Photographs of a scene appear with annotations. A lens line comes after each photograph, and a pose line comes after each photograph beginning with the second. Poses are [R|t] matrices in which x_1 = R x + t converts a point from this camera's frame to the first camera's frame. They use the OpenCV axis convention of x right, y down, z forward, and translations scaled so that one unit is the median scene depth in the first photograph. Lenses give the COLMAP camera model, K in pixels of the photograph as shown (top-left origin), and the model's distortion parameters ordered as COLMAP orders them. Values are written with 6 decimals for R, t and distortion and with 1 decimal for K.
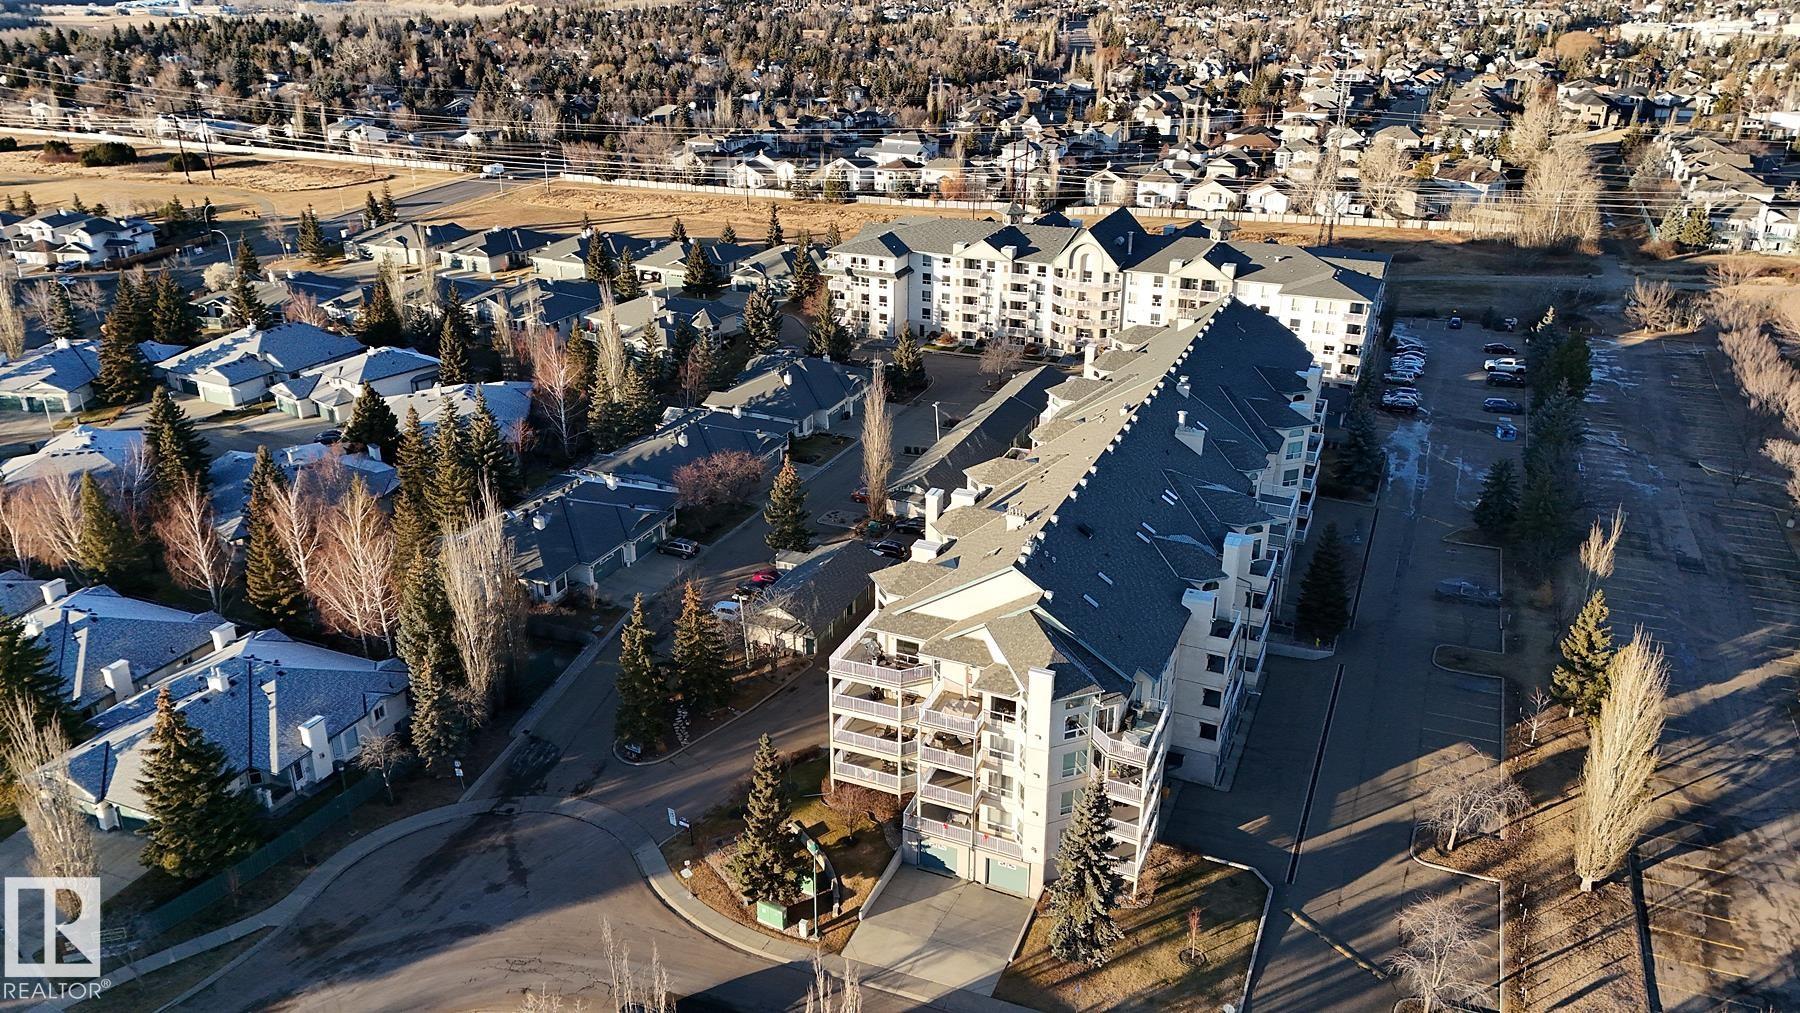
lens RADIAL K [[1306.1, 0, 889.7], [0, 1306.1, 500.2], [0, 0, 1]] dist [0.076447, -0.065207]
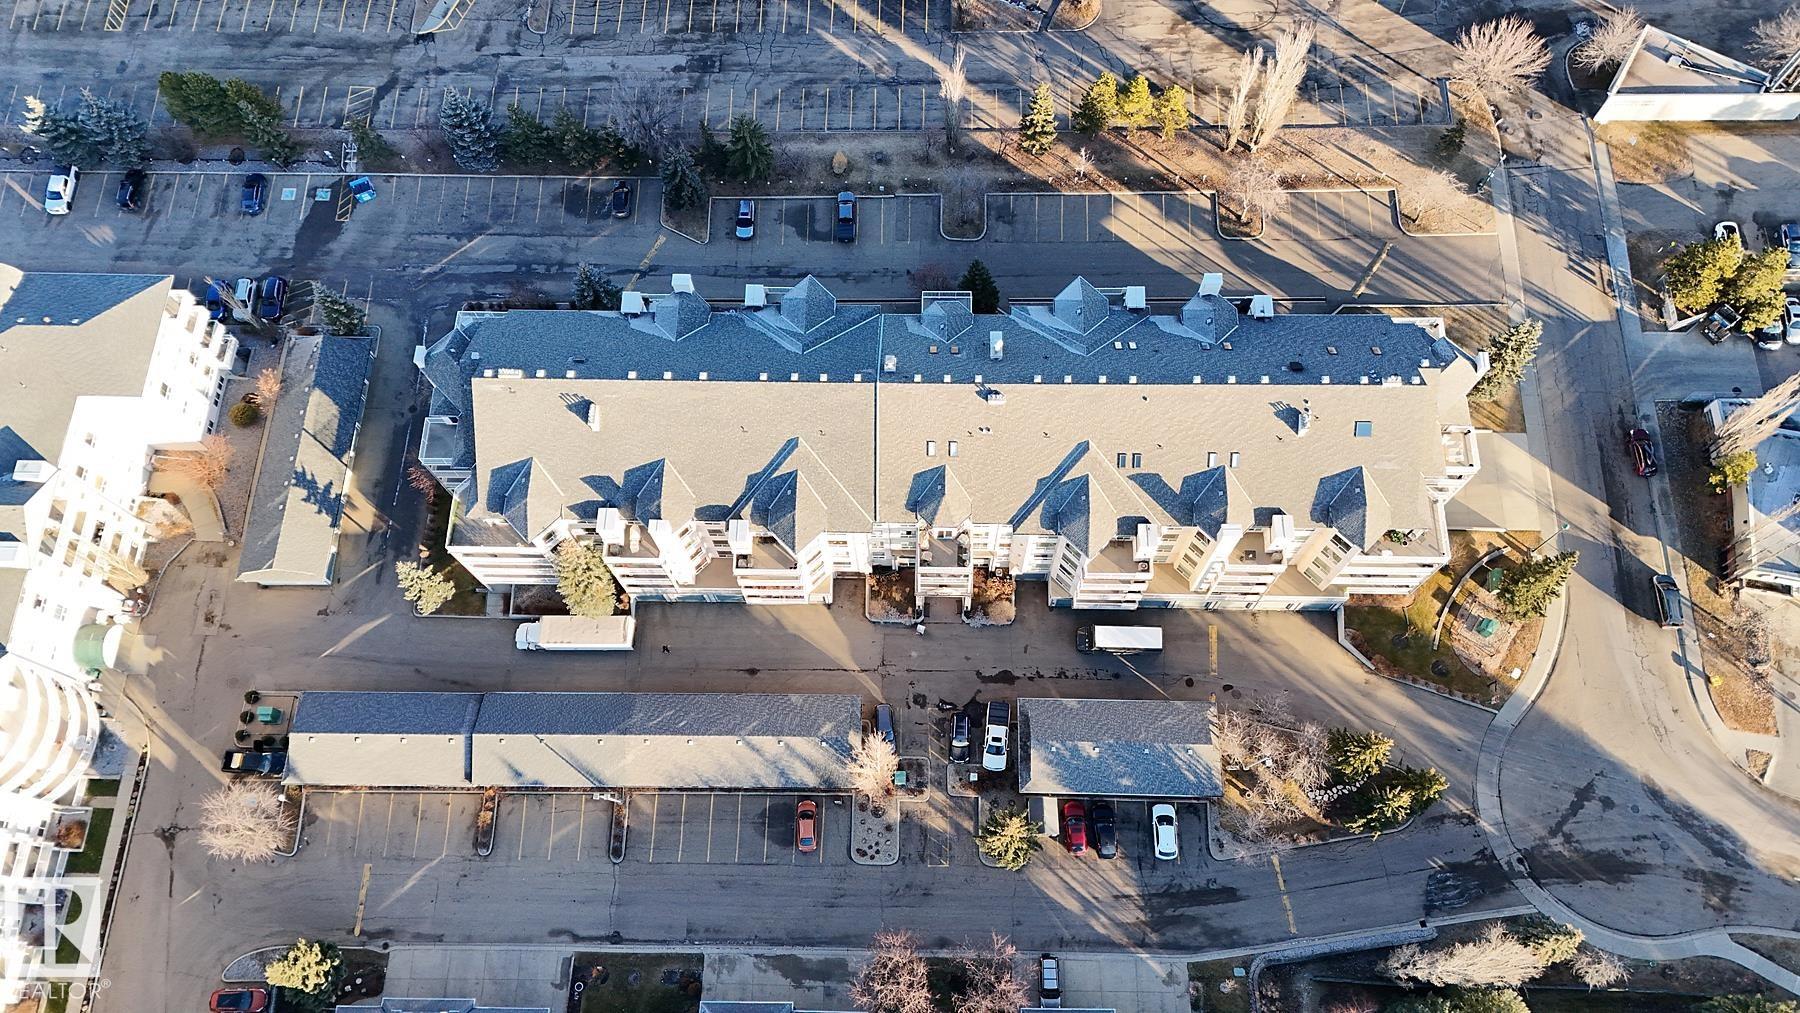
lens RADIAL K [[1306.1, 0, 894.4], [0, 1306.1, 512.2], [0, 0, 1]] dist [0.076447, -0.065207]
pose [[-0.379380, -0.858847, 0.344169, -0.107513], [0.382558, 0.193087, 0.903530, -0.541678], [-0.842449, 0.474446, 0.255306, 0.504603]]
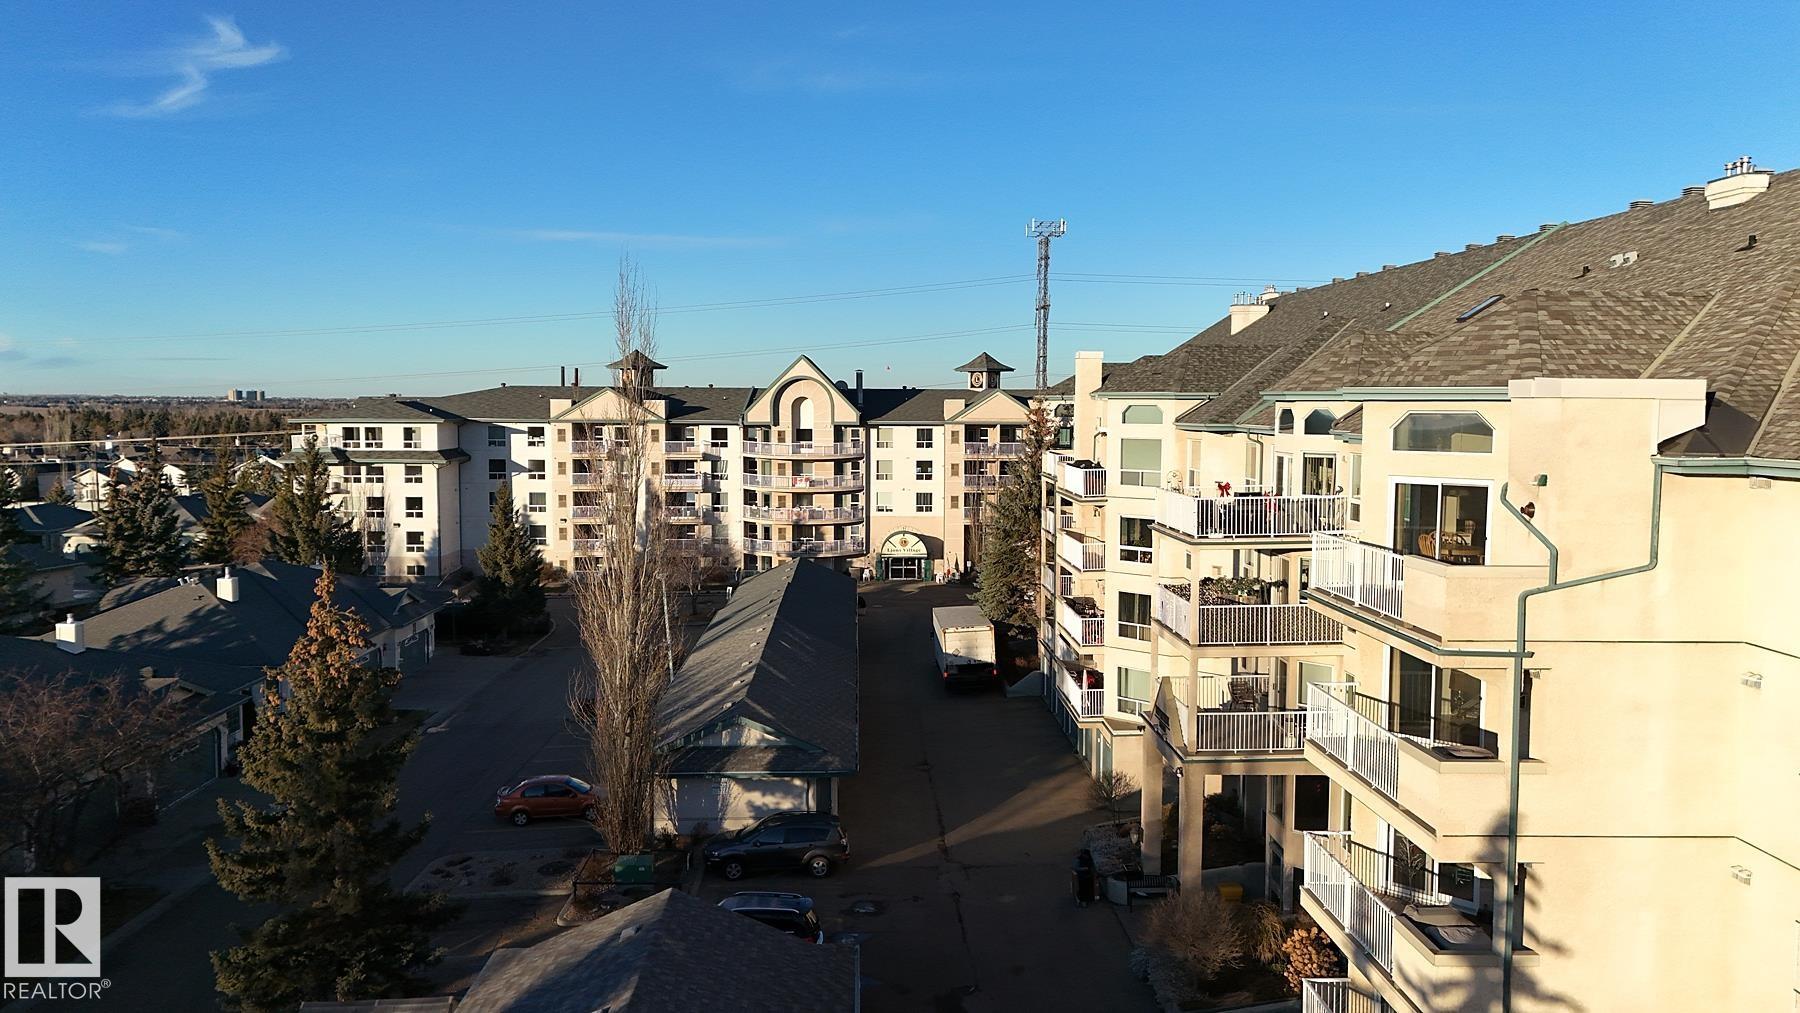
lens RADIAL K [[1306.1, 0, 907.8], [0, 1306.1, 516.2], [0, 0, 1]] dist [0.076447, -0.065207]
pose [[0.901563, -0.032305, 0.431440, -0.057088], [0.163070, 0.949037, -0.269699, 0.024881], [-0.400739, 0.313506, 0.860885, 0.498545]]
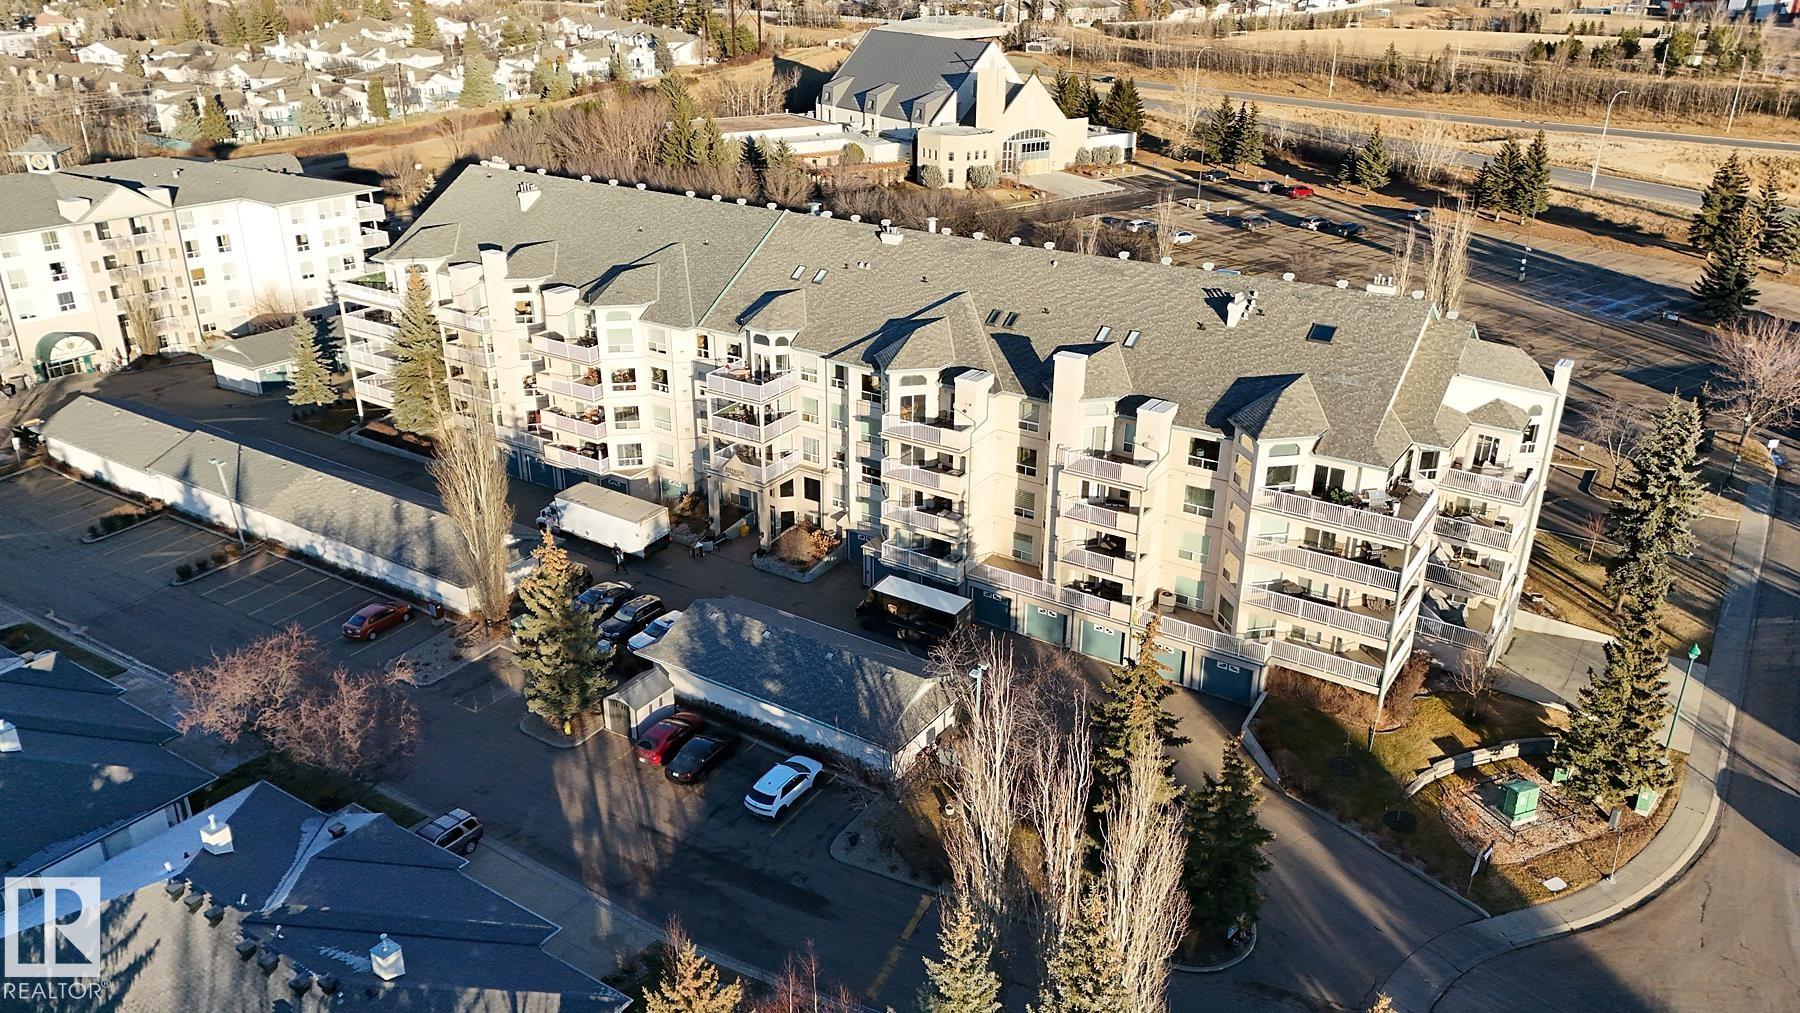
lens RADIAL K [[1306.1, 0, 899.9], [0, 1306.1, 497.6], [0, 0, 1]] dist [0.076447, -0.065207]
pose [[0.175740, -0.384507, 0.906240, -0.337278], [0.376325, 0.876888, 0.299076, -0.095701], [-0.909668, 0.288481, 0.298804, 0.474354]]
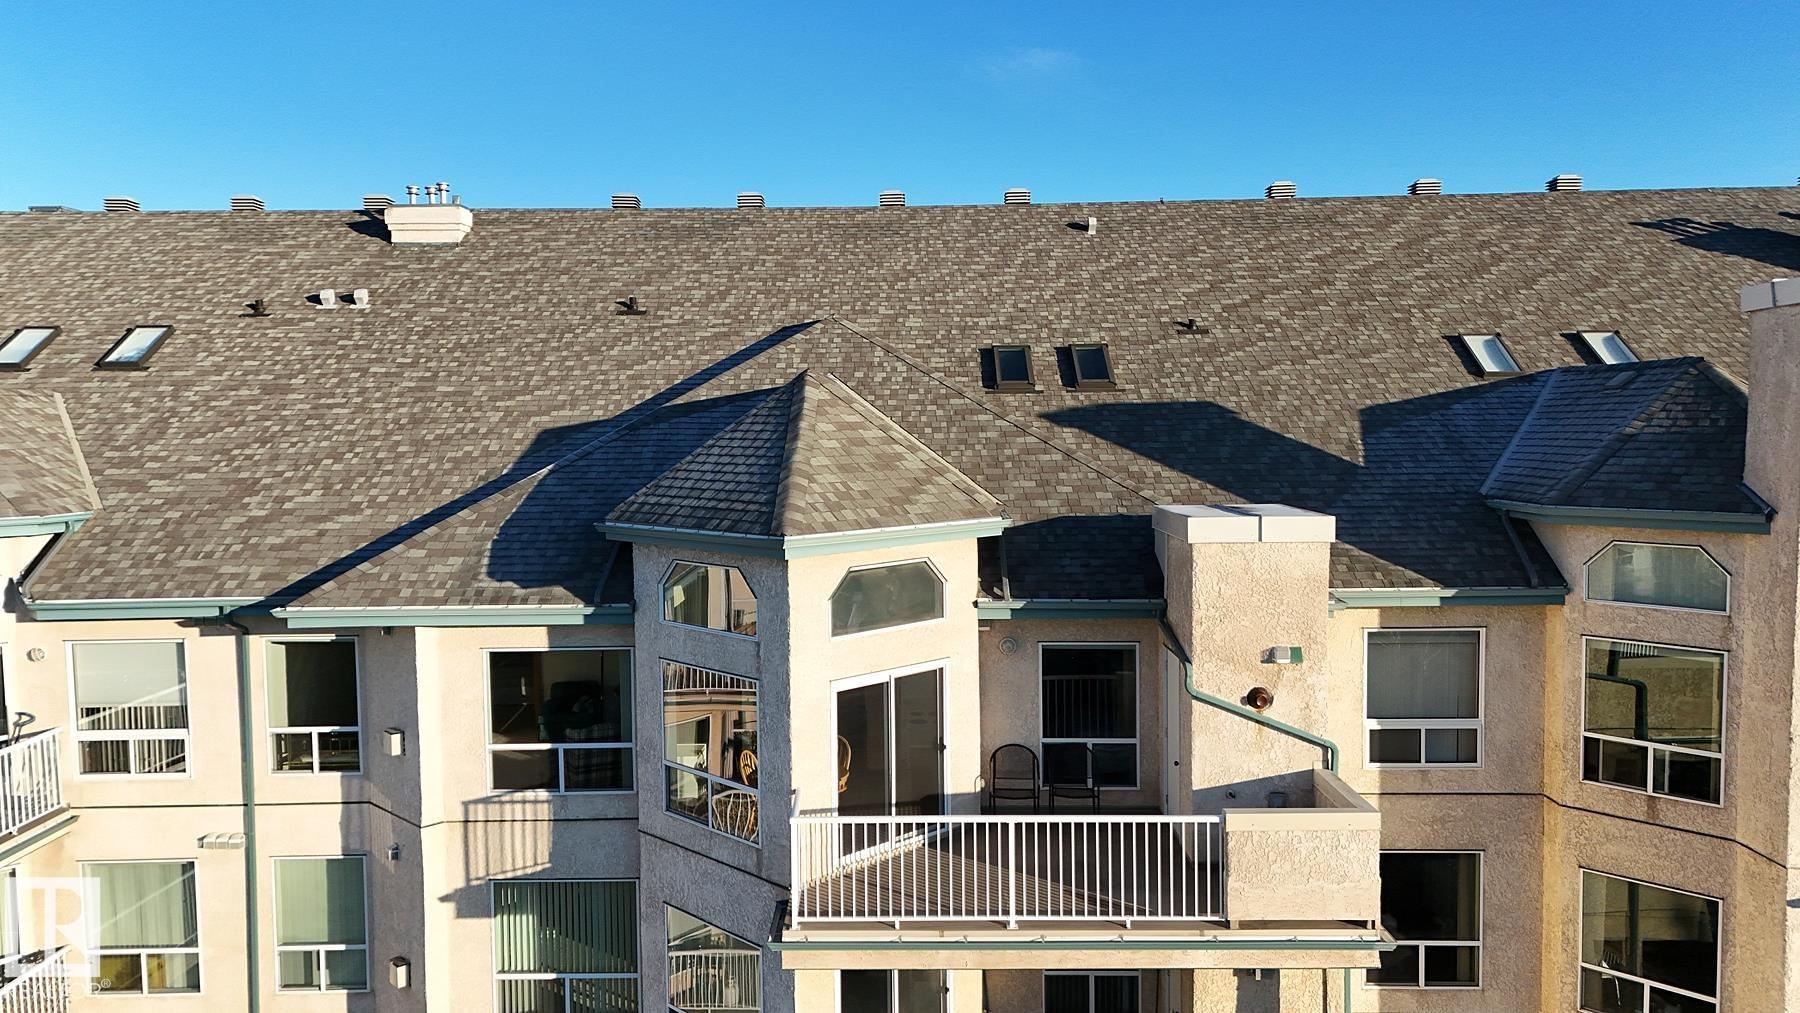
lens RADIAL K [[1306.1, 0, 898.3], [0, 1306.1, 503.3], [0, 0, 1]] dist [0.076447, -0.065207]
pose [[-0.384272, -0.055991, 0.921521, -0.028657], [0.370784, 0.904761, 0.209589, -0.026045], [-0.845490, 0.422224, -0.326914, 0.600355]]
